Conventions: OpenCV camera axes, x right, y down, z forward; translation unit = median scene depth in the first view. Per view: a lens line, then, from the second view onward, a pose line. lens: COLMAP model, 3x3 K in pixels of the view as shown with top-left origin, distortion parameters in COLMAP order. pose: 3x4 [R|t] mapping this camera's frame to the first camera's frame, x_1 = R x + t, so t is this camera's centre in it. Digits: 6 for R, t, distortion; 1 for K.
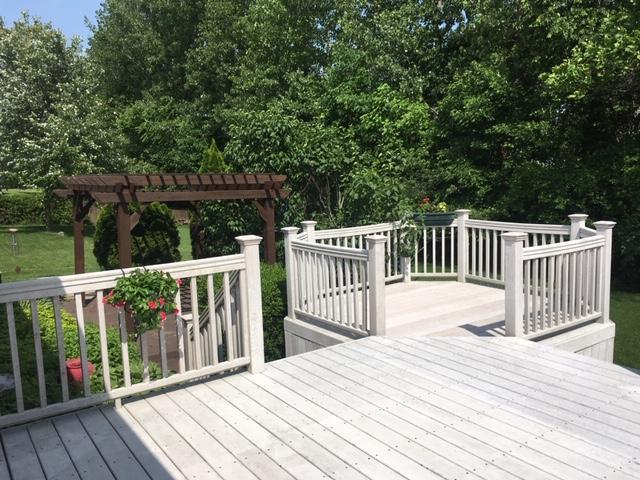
lens RADIAL K [[541.6, 0, 323.0], [0, 541.6, 239.7], [0, 0, 1]] dist [0.026380, -0.009552]
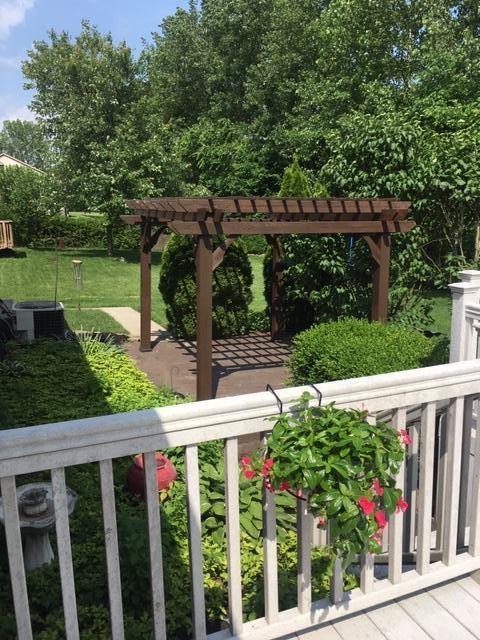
lens RADIAL K [[541.6, 0, 239.3], [0, 541.6, 321.5], [0, 0, 1]] dist [0.026380, -0.009552]
pose [[0.972562, 0.065854, -0.223127, -0.109727], [-0.044118, 0.993903, 0.101042, -0.019849], [0.228421, -0.088426, 0.969538, 0.197412]]
